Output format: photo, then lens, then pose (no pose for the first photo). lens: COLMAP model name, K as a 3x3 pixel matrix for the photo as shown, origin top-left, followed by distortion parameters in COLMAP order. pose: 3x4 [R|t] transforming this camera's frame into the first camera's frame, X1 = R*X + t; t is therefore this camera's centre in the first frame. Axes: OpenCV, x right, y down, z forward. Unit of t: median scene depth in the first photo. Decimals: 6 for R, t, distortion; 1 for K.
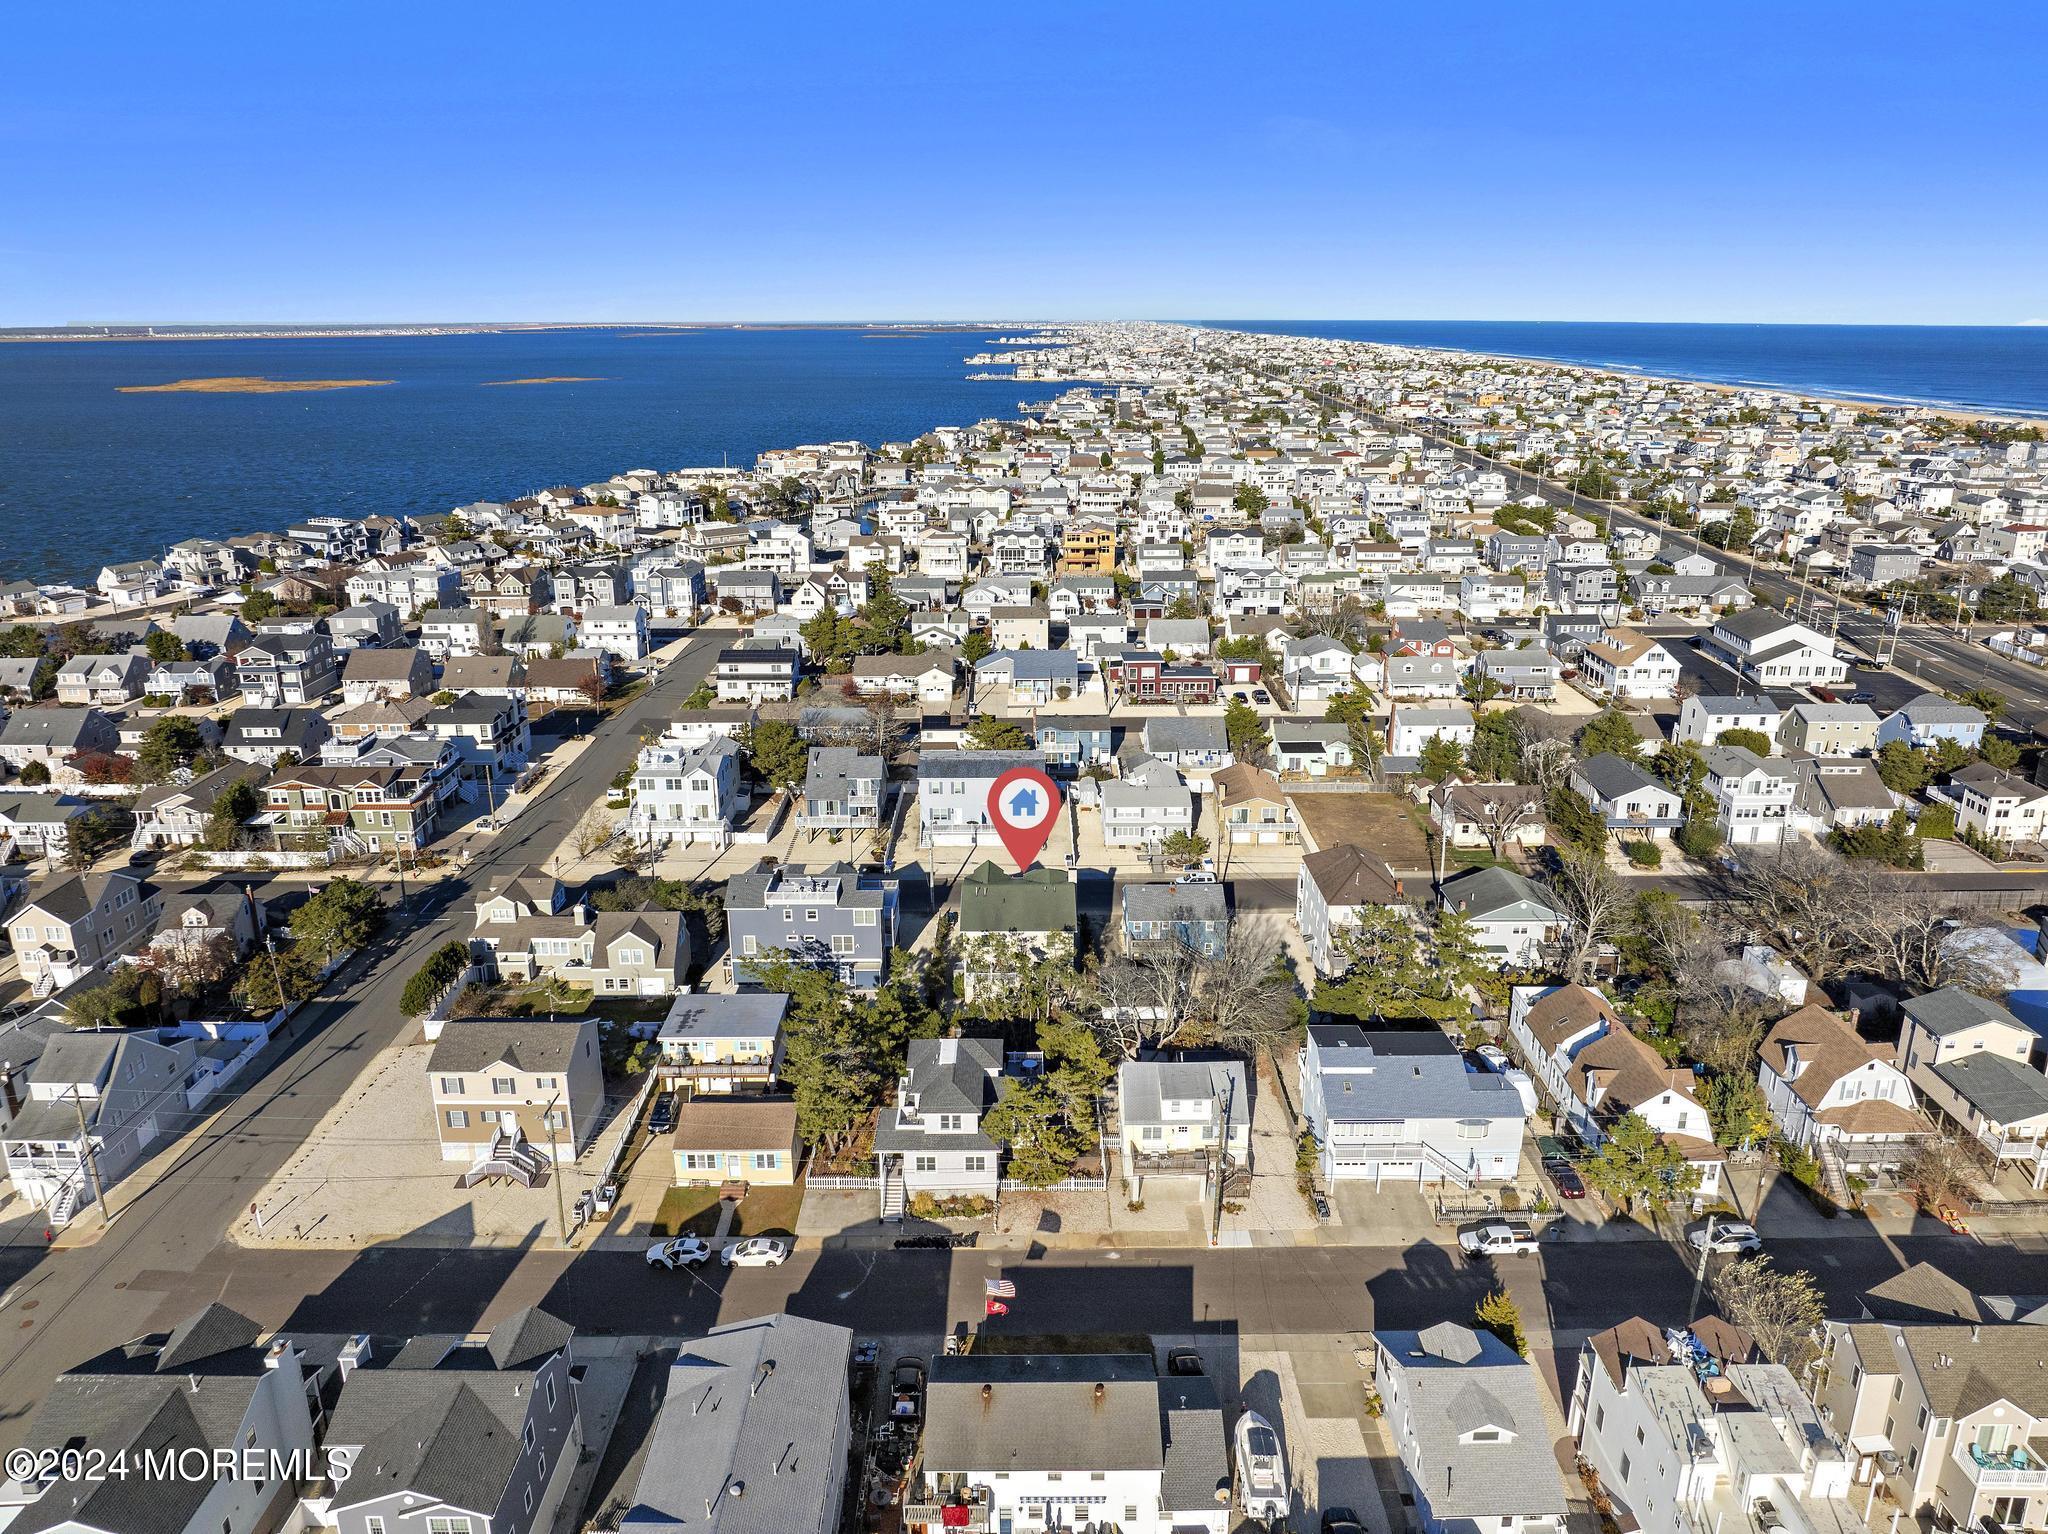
lens RADIAL K [[1442.7, 0, 1027.9], [0, 1442.7, 755.6], [0, 0, 1]] dist [-0.034065, -0.005672]
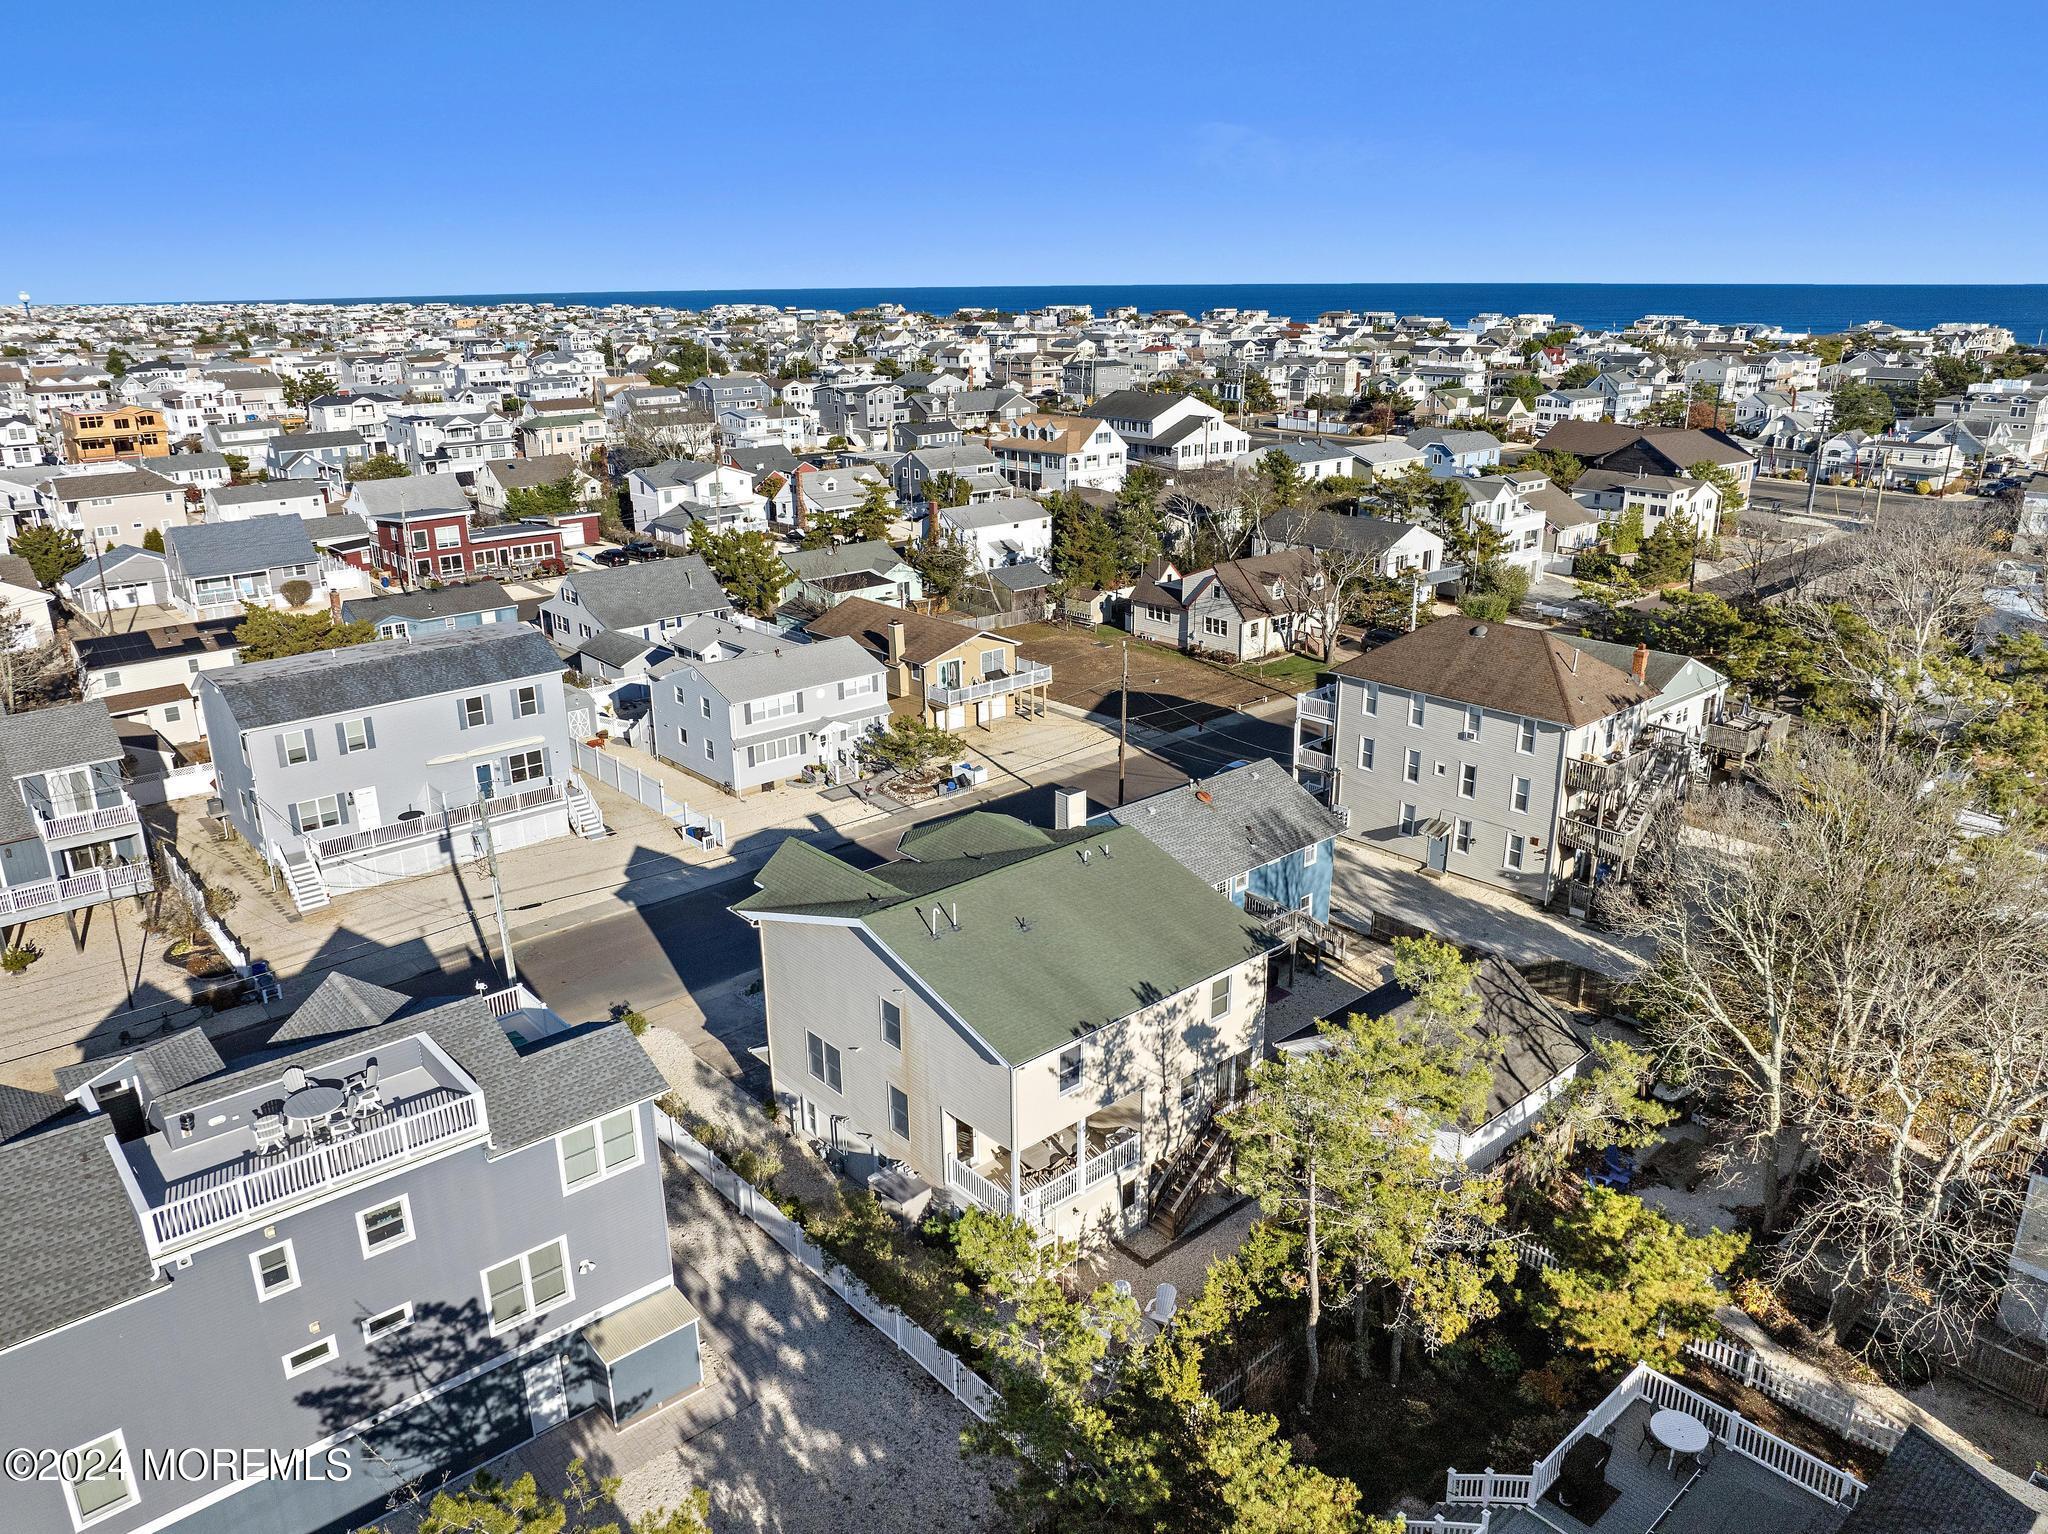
lens RADIAL K [[1442.7, 0, 1027.9], [0, 1442.7, 755.6], [0, 0, 1]] dist [-0.034065, -0.005672]
pose [[0.751358, -0.210924, 0.625278, -0.113290], [0.201094, 0.975658, 0.087474, 0.022215], [-0.628508, 0.060015, 0.775484, 0.432212]]
